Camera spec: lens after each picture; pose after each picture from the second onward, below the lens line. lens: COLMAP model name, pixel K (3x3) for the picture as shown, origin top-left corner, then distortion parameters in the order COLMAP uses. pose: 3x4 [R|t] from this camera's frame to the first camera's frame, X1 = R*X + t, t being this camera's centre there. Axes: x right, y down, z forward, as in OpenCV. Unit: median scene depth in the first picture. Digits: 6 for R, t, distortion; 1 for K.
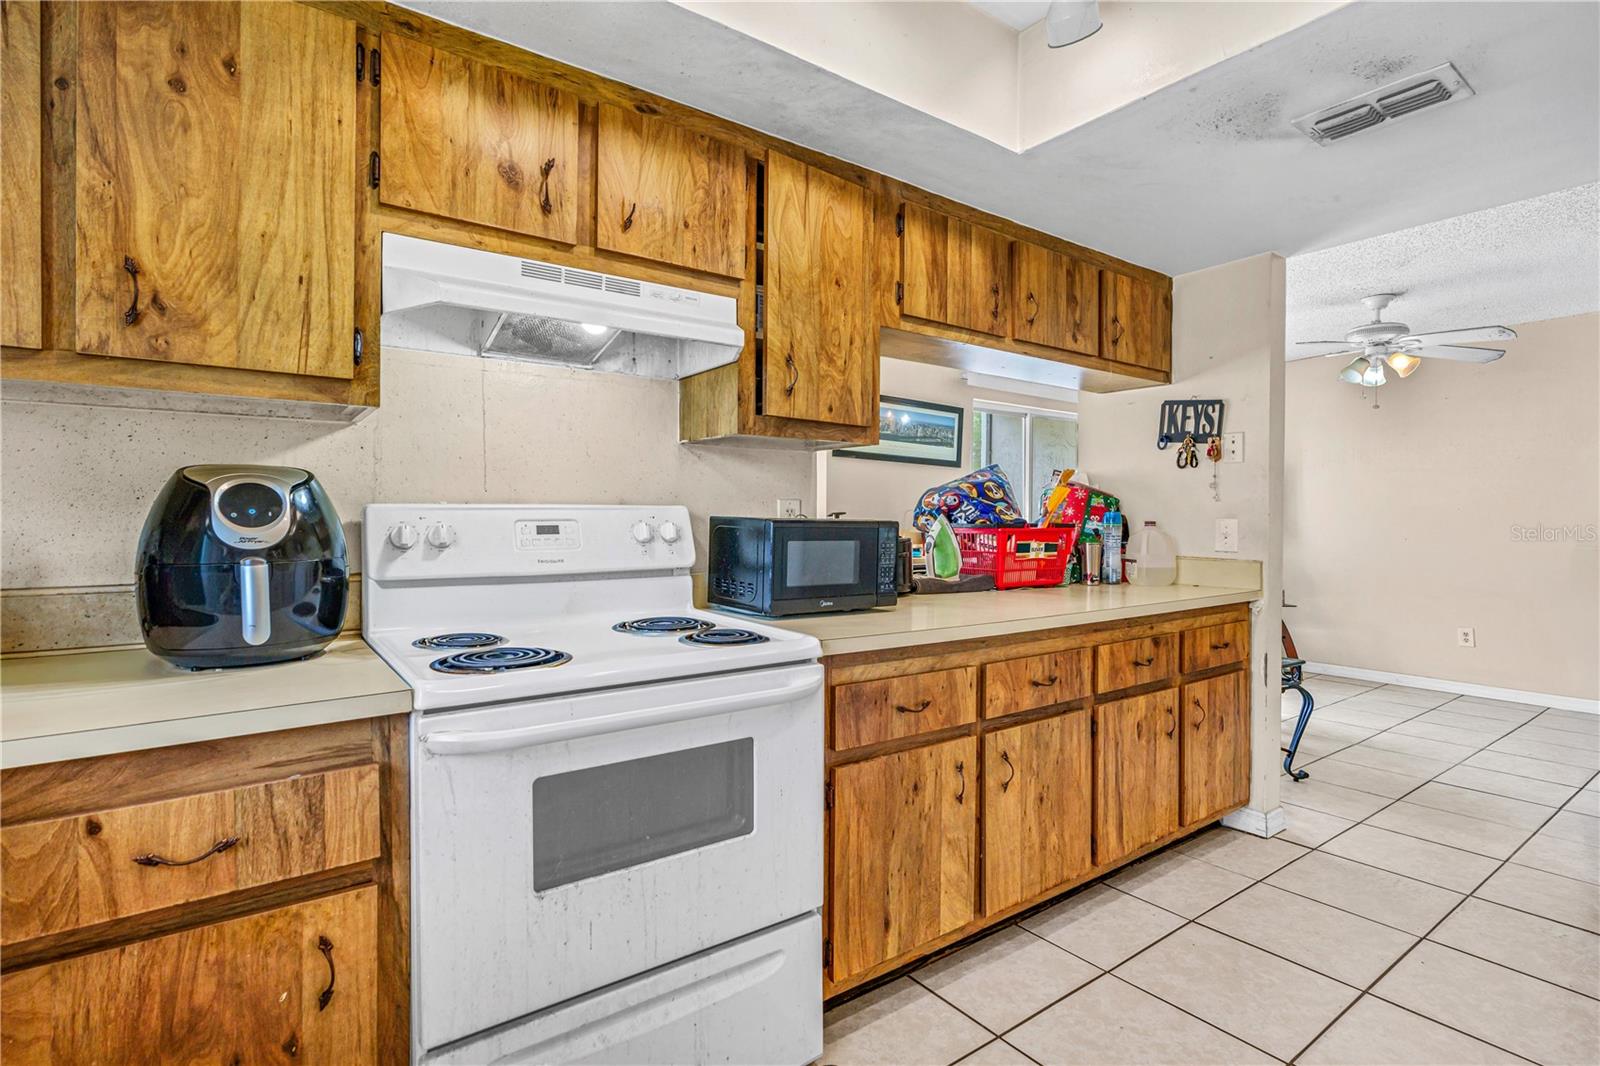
lens RADIAL K [[766.2, 0, 798.2], [0, 766.2, 524.0], [0, 0, 1]] dist [-0.003913, 0.000636]
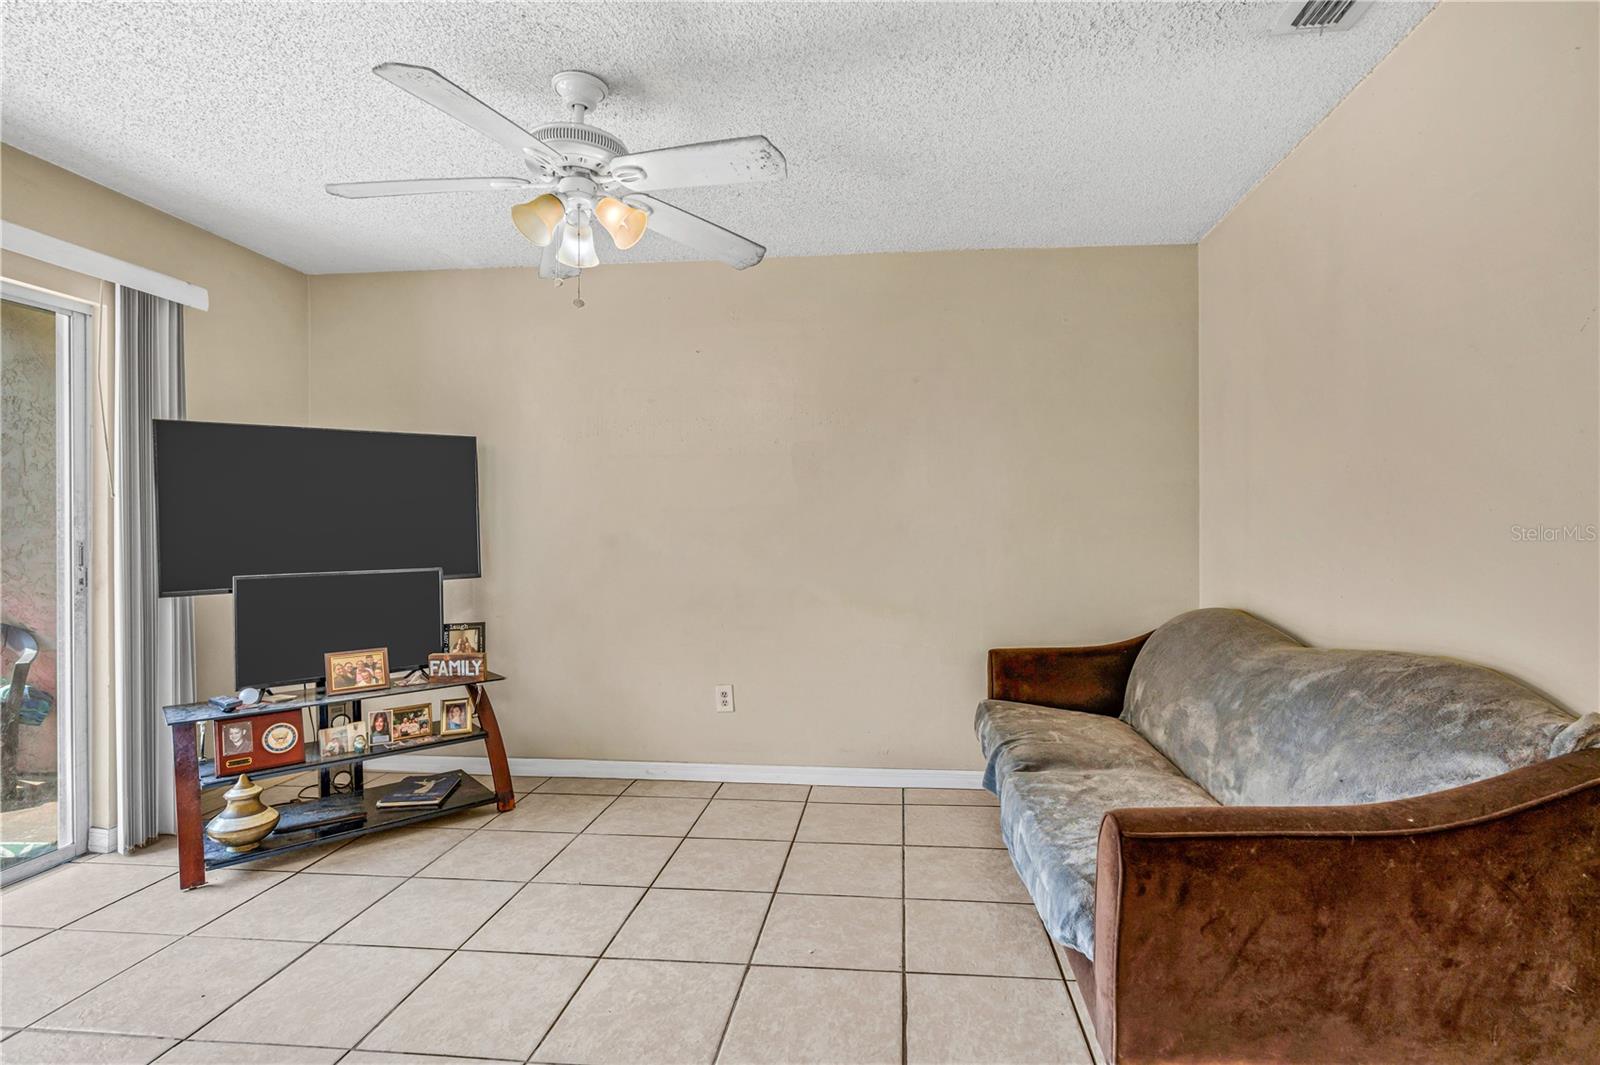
lens RADIAL K [[751.0, 0, 800.0], [0, 751.0, 532.5], [0, 0, 1]] dist [-0.003254, 0.001340]
pose [[0.683014, -0.007253, 0.730369, 0.489083], [0.014145, 0.999895, -0.003298, -0.001672], [-0.730268, 0.012584, 0.683045, 0.556287]]
